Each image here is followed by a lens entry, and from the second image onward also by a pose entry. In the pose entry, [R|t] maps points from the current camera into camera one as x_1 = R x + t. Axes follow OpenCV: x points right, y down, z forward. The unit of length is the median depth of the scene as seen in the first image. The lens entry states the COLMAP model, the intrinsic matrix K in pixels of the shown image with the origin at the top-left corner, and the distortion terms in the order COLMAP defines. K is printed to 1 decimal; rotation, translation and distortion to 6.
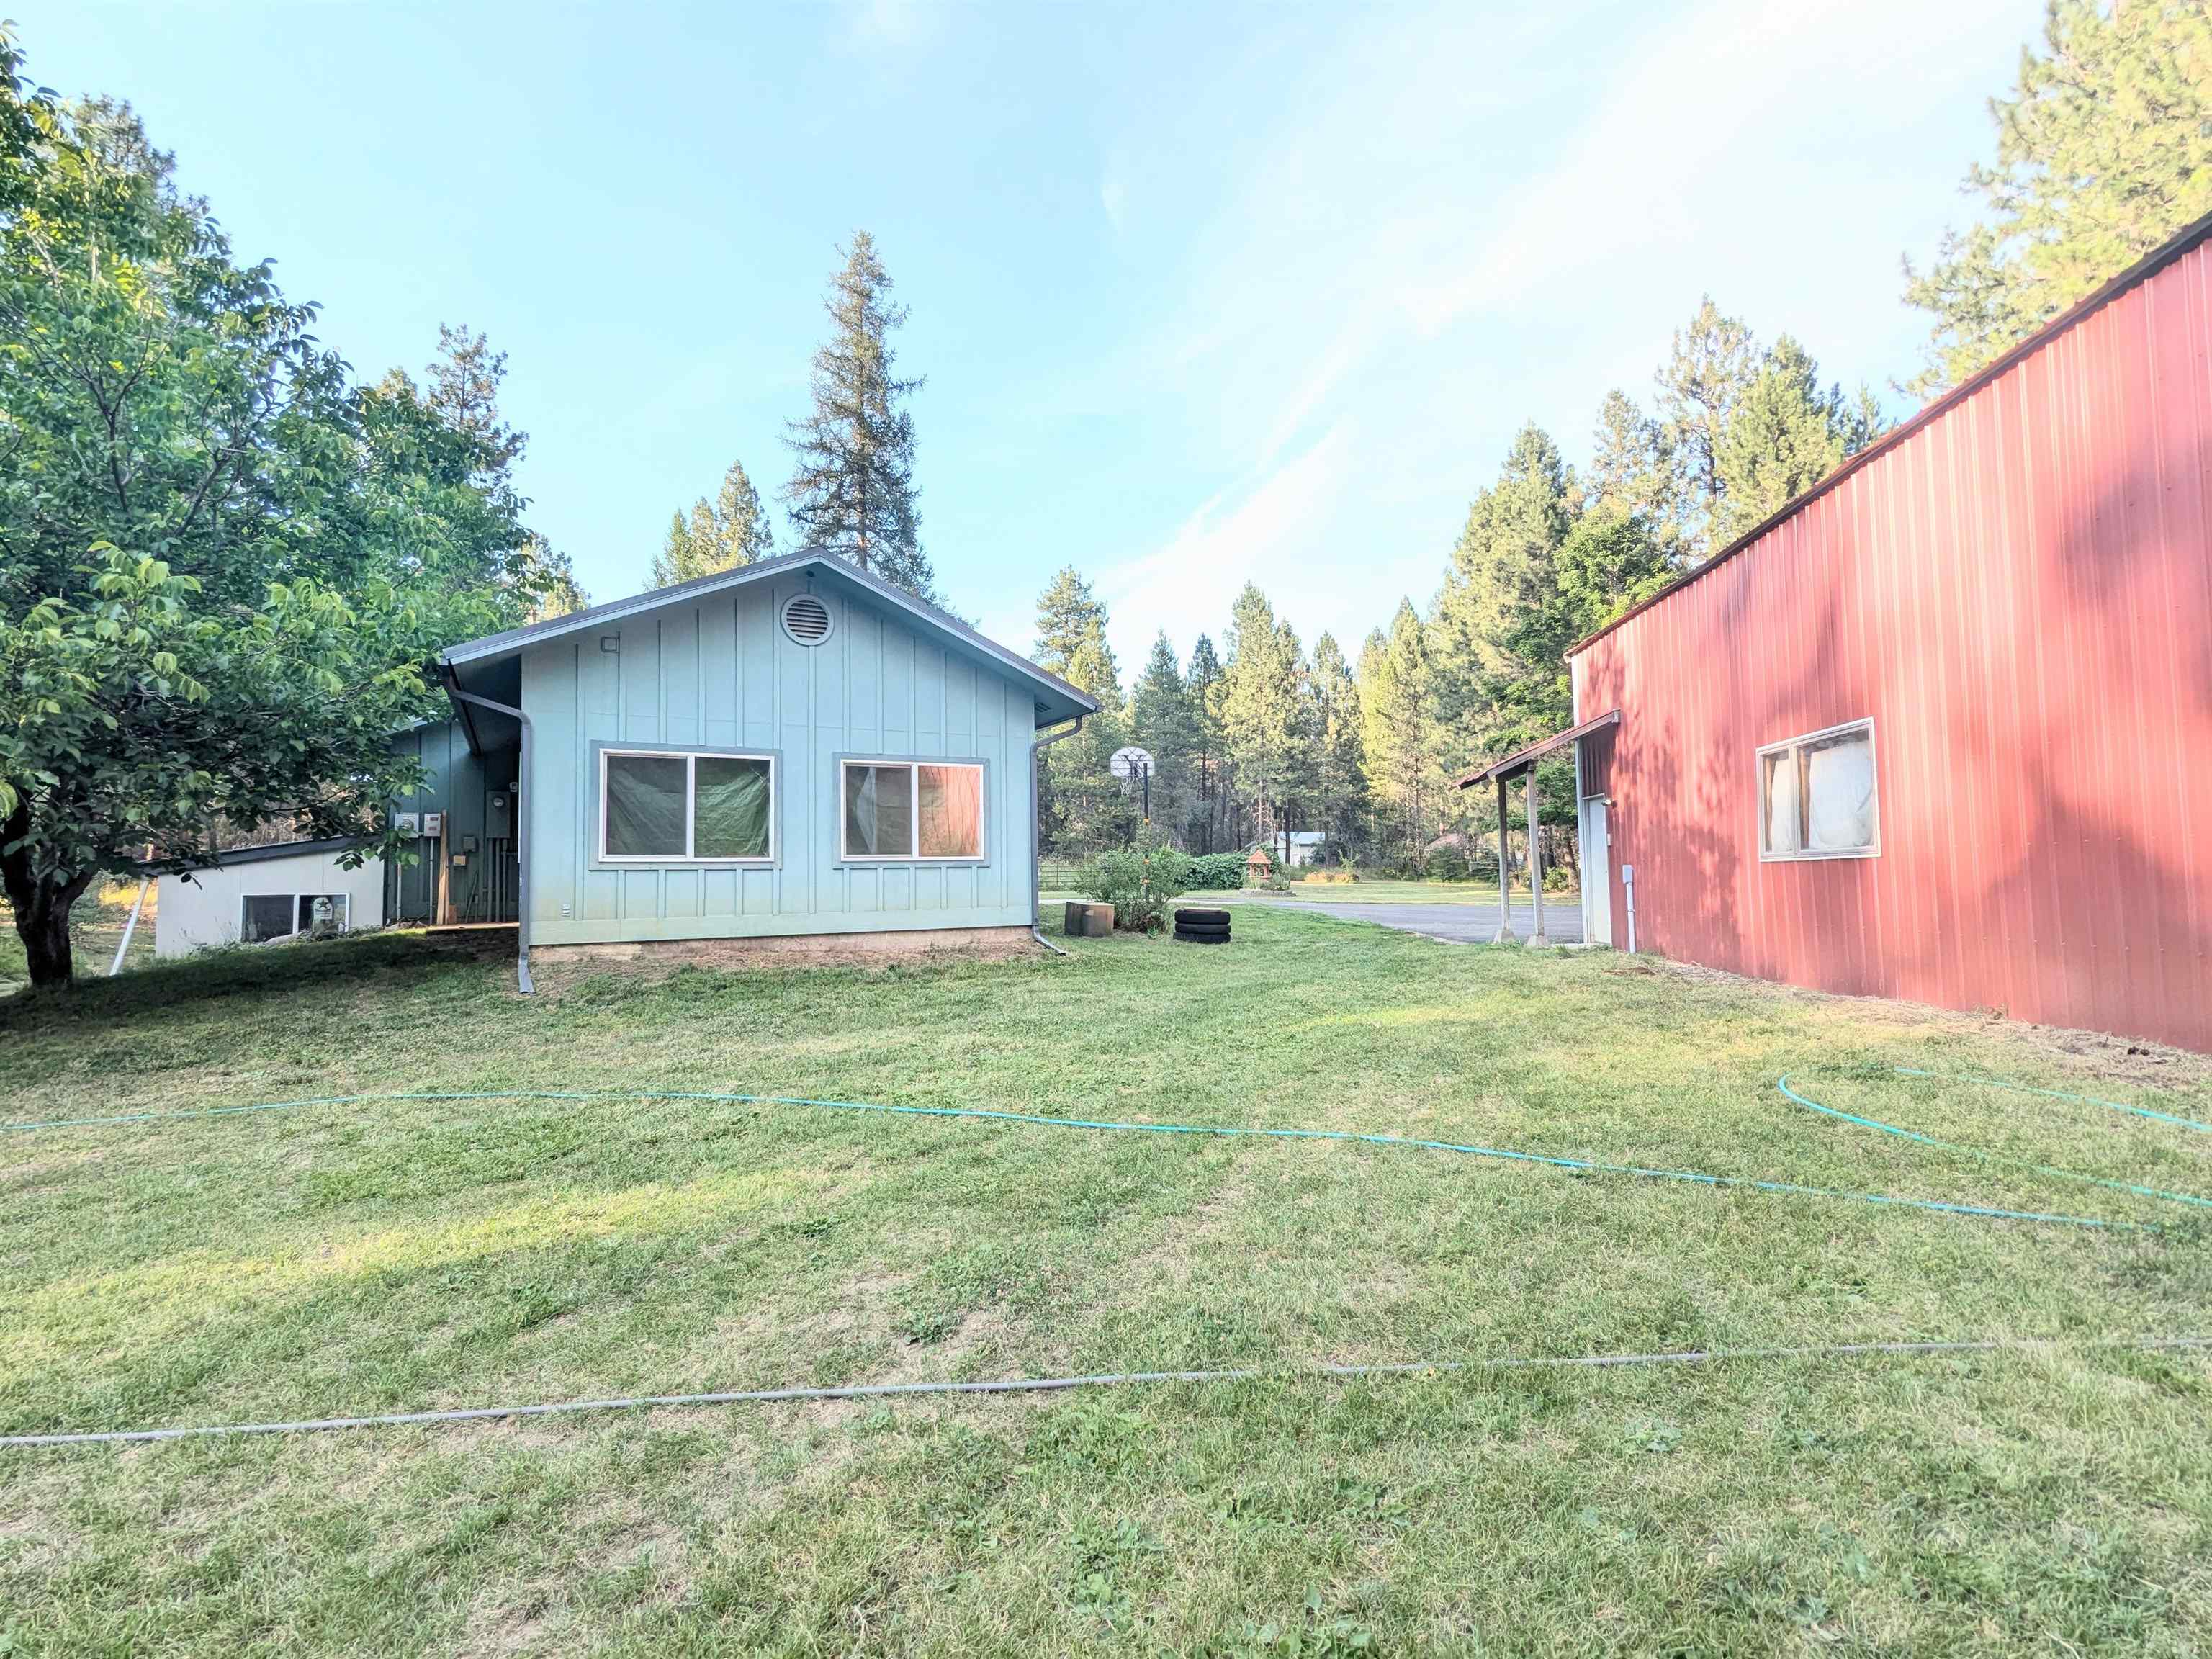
lens RADIAL K [[1041.8, 0, 1102.9], [0, 1041.8, 828.6], [0, 0, 1]] dist [-0.008261, 0.003733]
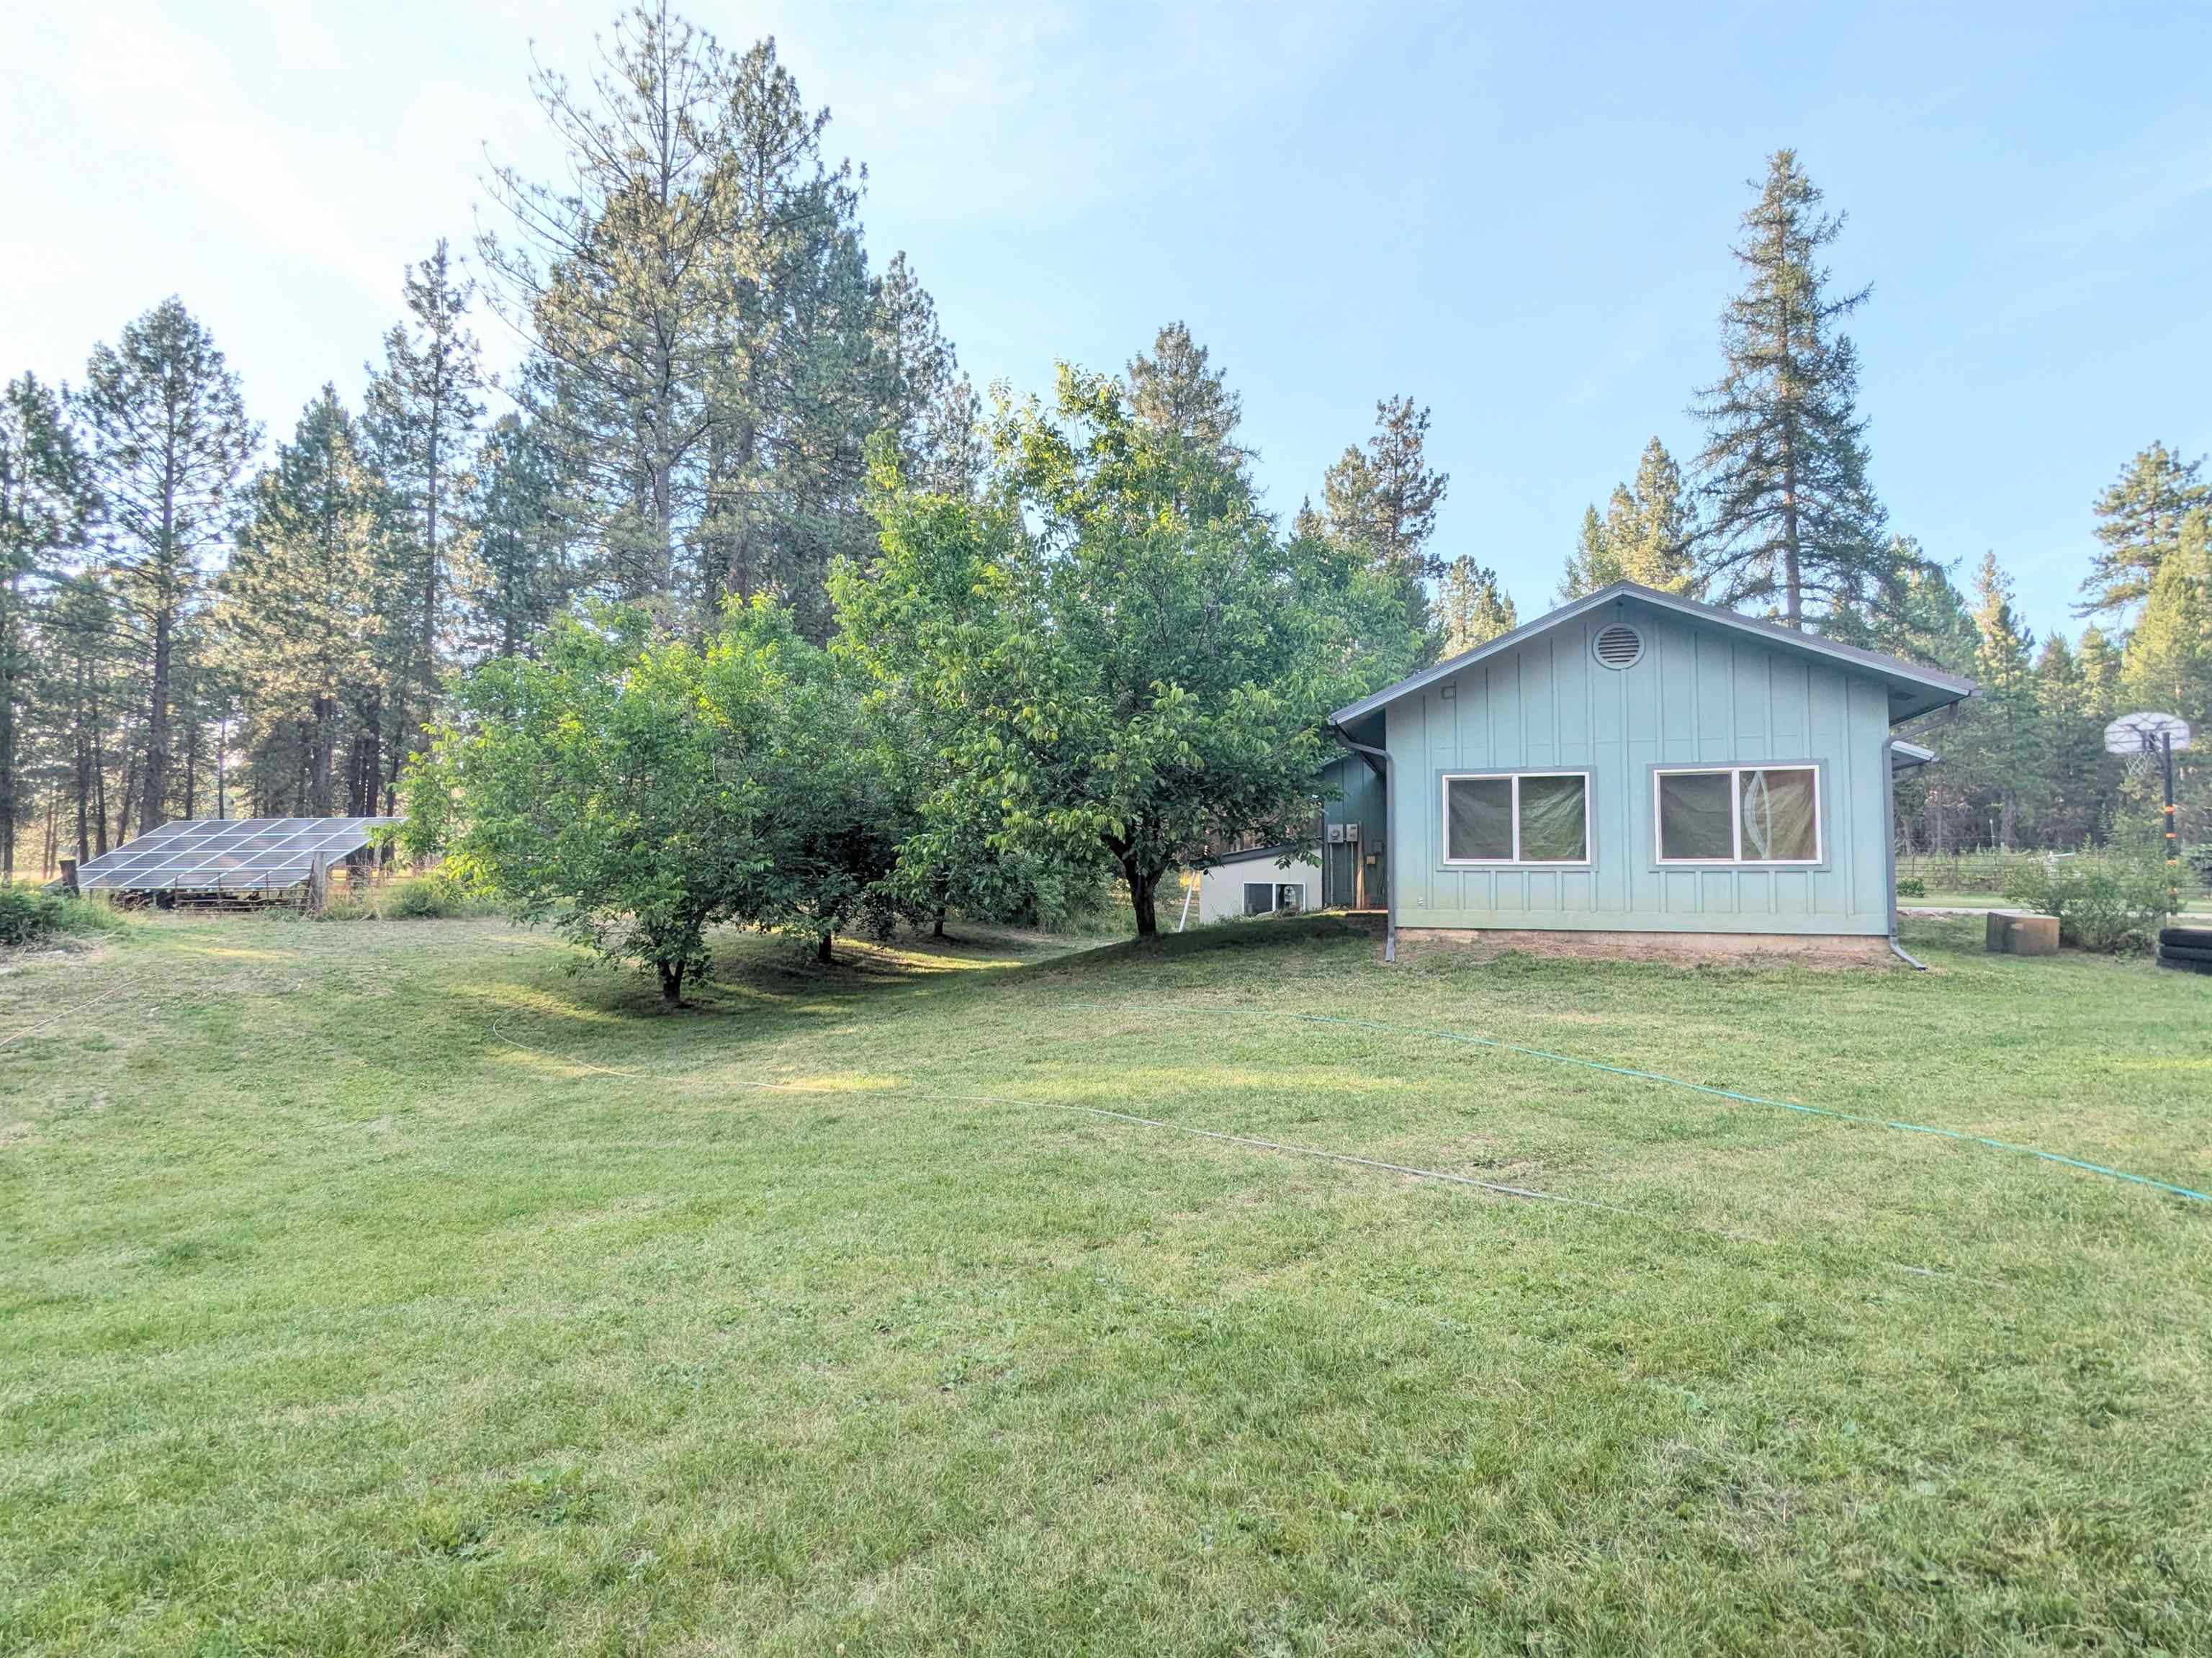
lens RADIAL K [[1041.8, 0, 1108.2], [0, 1041.8, 831.3], [0, 0, 1]] dist [-0.008261, 0.003733]
pose [[0.666734, -0.014733, -0.745150, 0.126856], [0.021139, 0.999776, -0.000853, -0.010693], [0.744996, -0.015183, 0.666897, -0.103525]]
